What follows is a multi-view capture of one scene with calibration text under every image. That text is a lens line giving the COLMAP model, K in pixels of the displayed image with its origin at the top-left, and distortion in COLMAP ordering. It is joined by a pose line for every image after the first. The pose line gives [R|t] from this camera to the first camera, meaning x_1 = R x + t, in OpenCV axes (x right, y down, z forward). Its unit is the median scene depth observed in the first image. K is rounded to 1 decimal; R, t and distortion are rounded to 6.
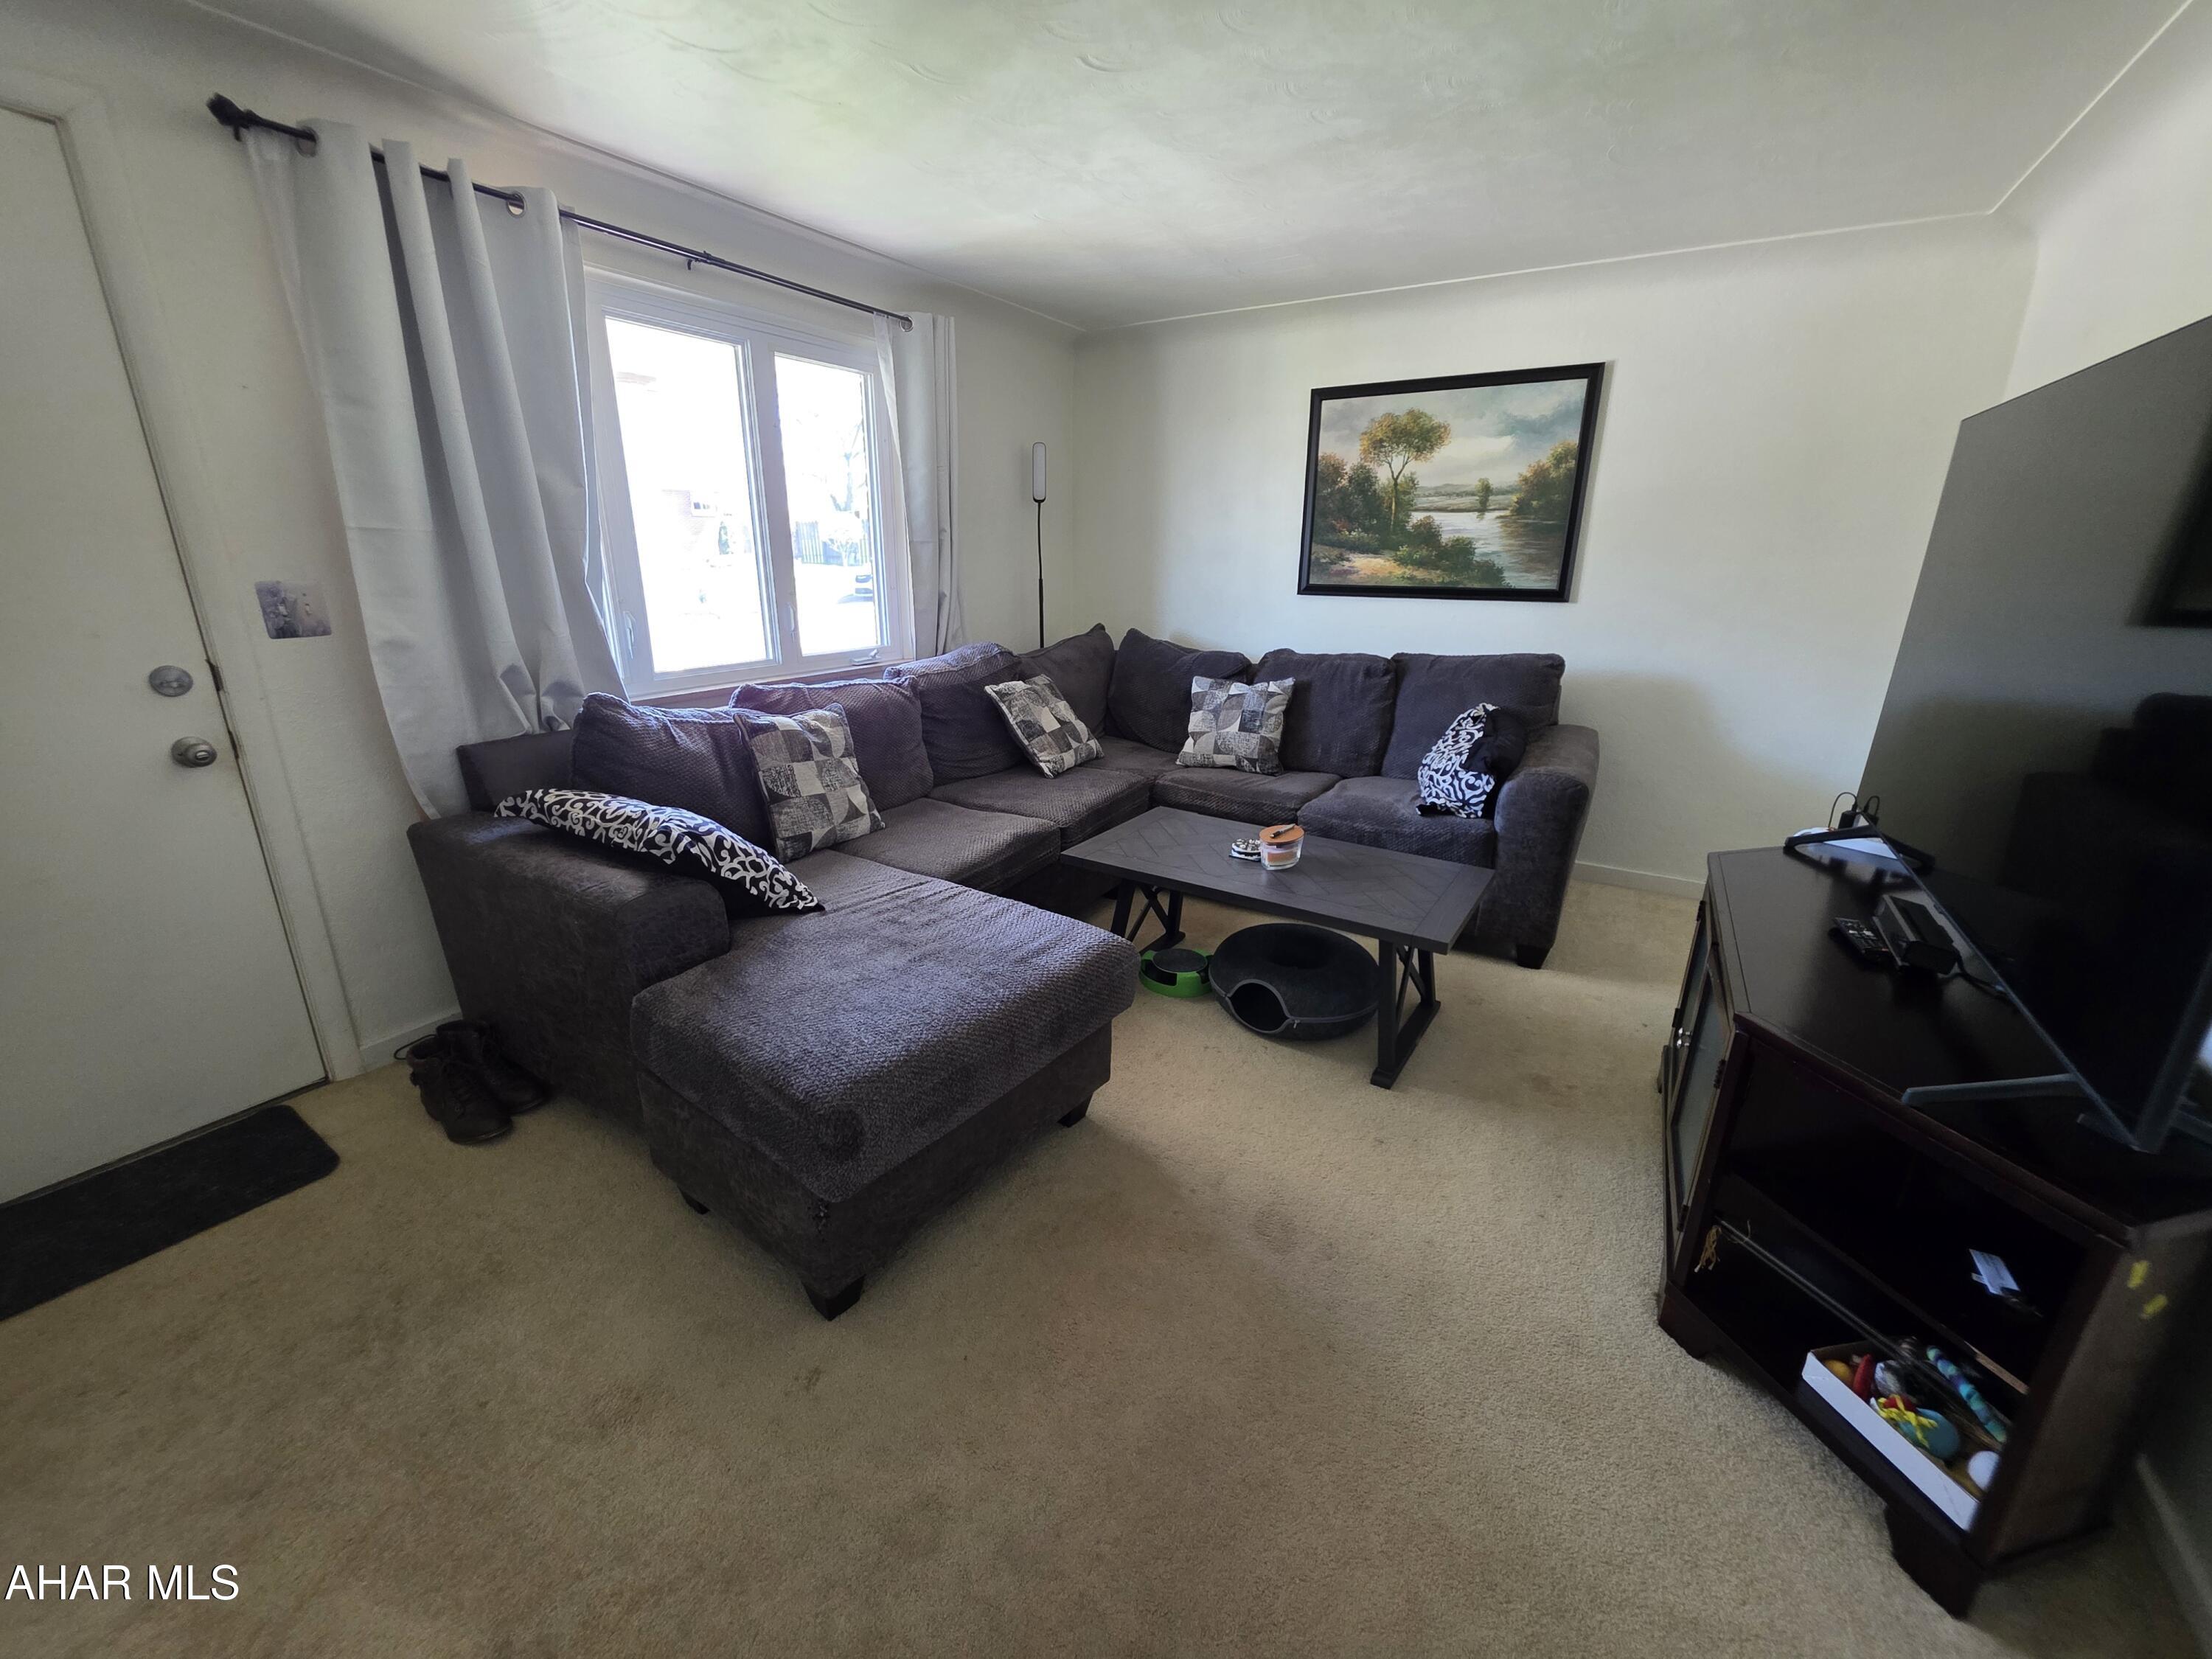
lens RADIAL K [[876.8, 0, 1080.0], [0, 876.8, 821.3], [0, 0, 1]] dist [0.001562, -0.000127]
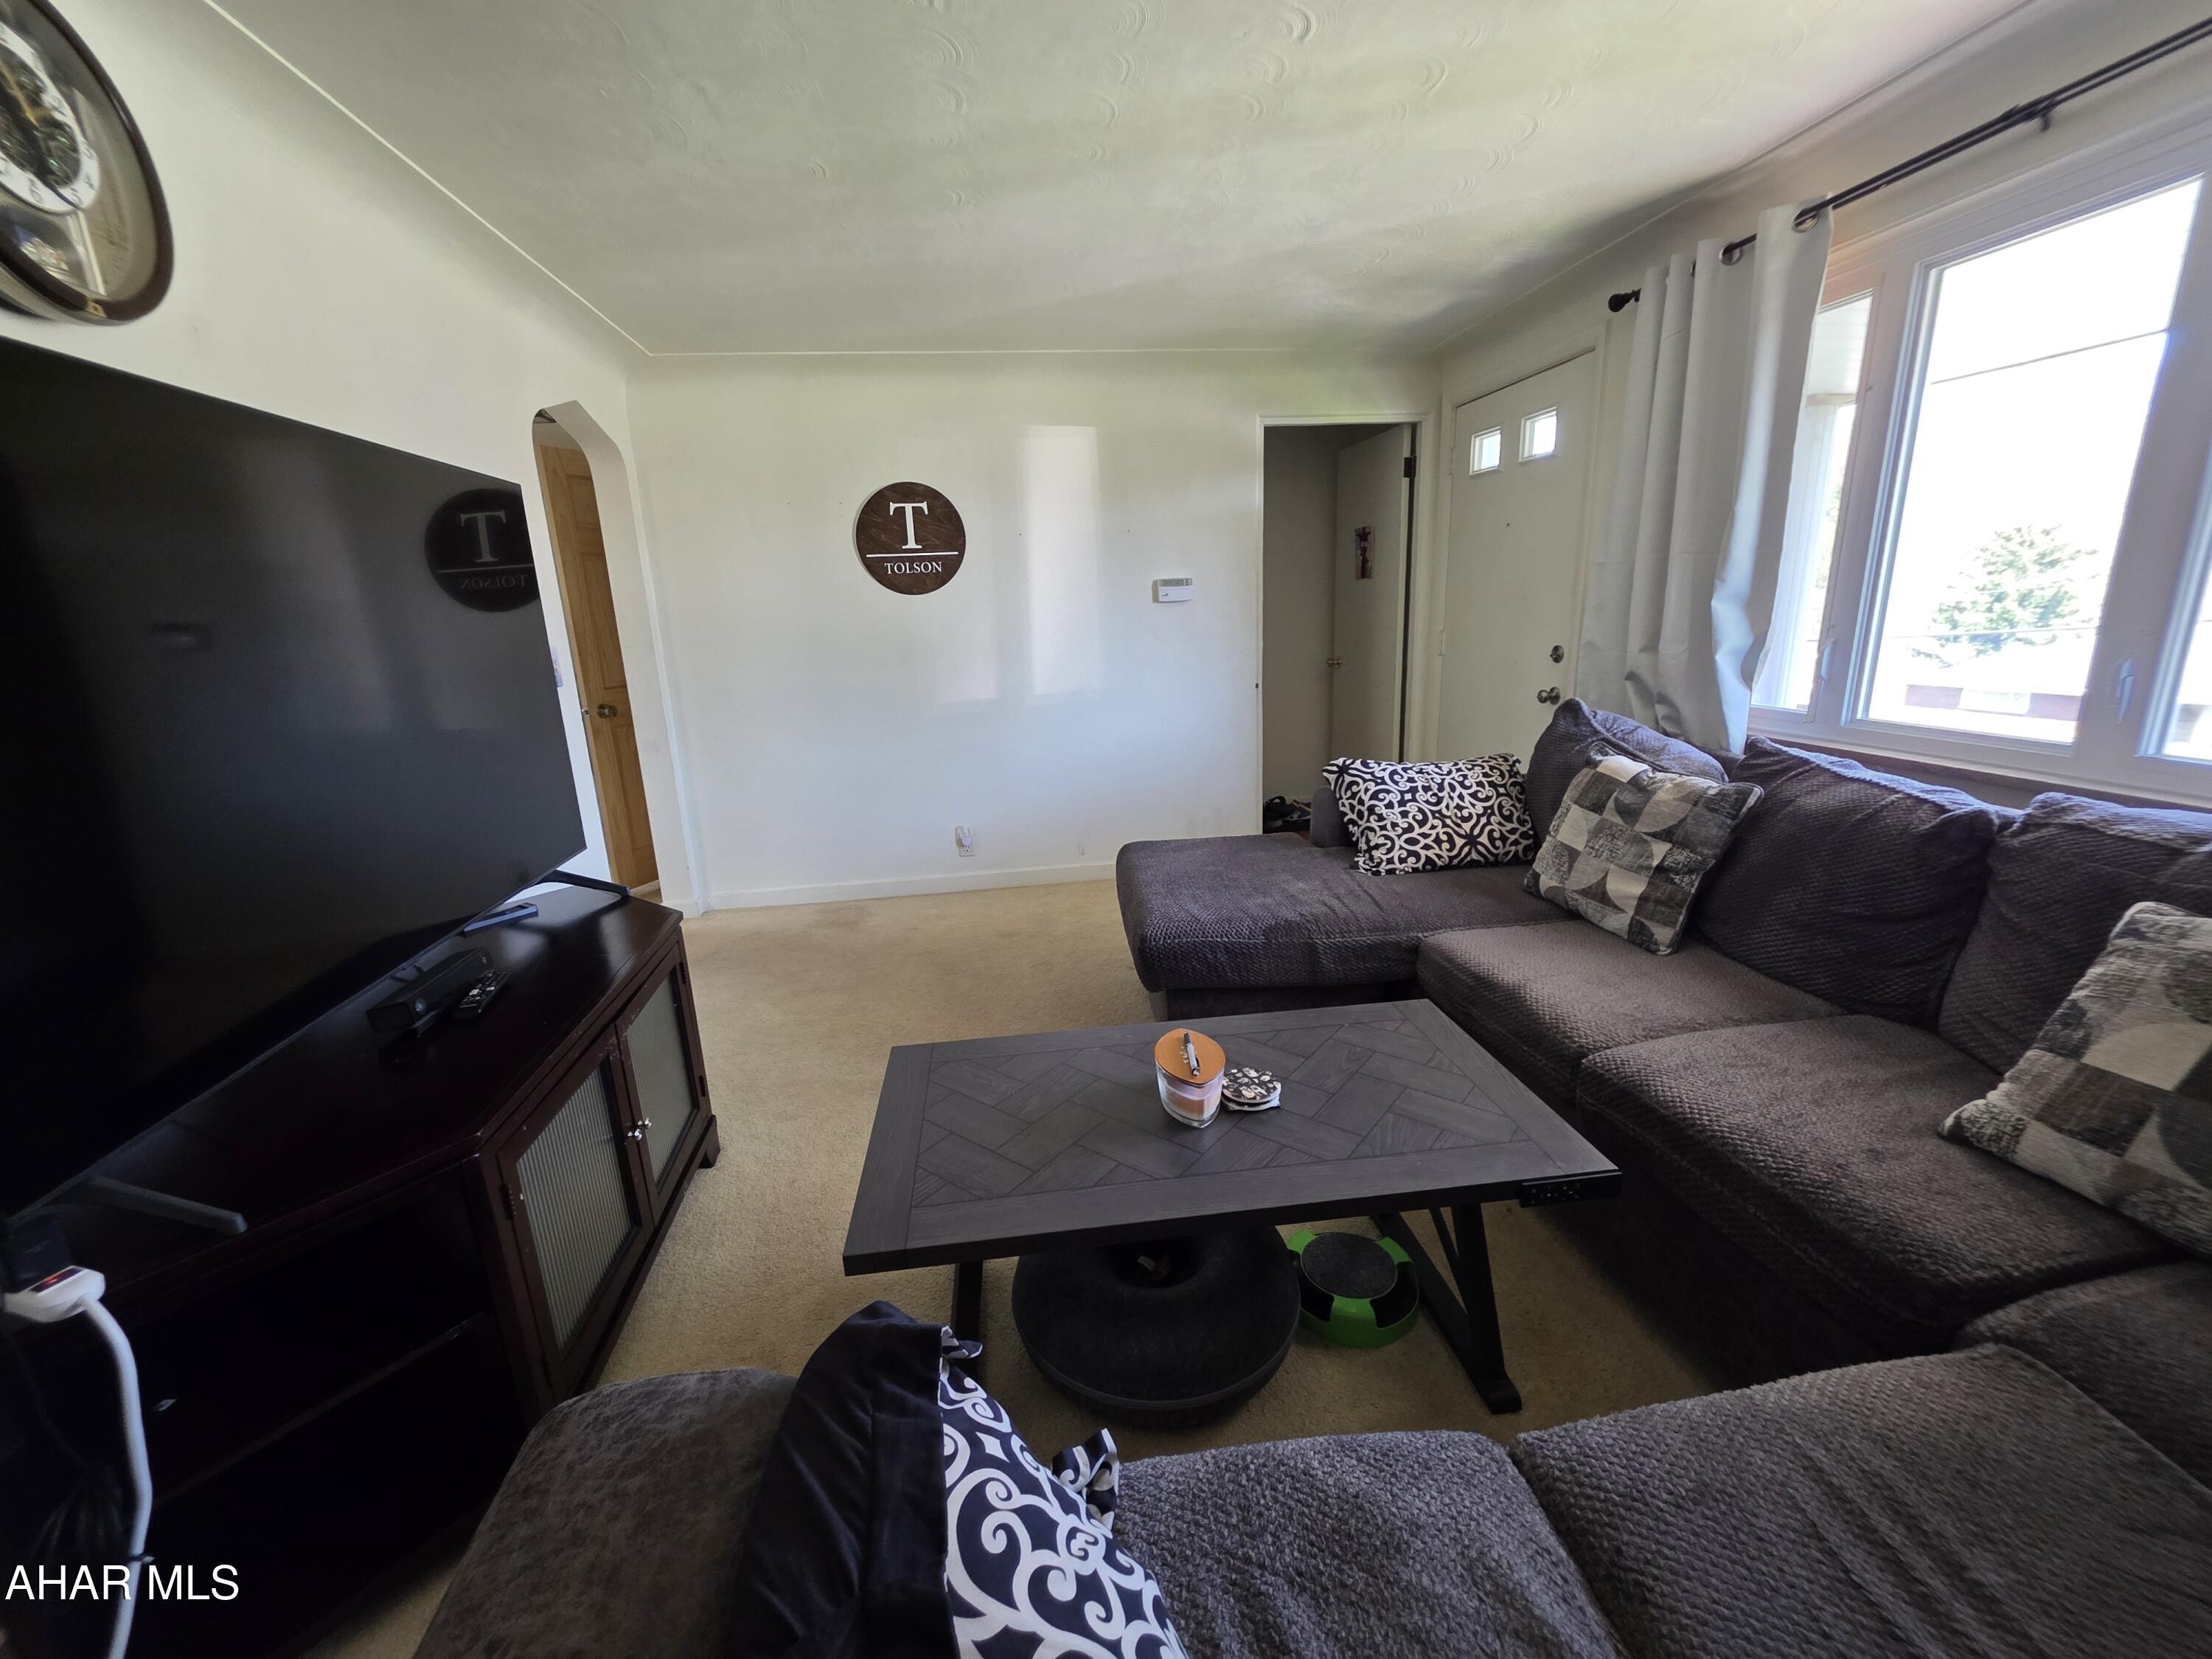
lens RADIAL K [[876.8, 0, 1080.0], [0, 876.8, 821.3], [0, 0, 1]] dist [0.001562, -0.000127]
pose [[-0.771761, 0.170037, -0.612758, 0.607211], [-0.162076, 0.879170, 0.448097, -0.363596], [0.614912, 0.445137, -0.650950, 1.247570]]
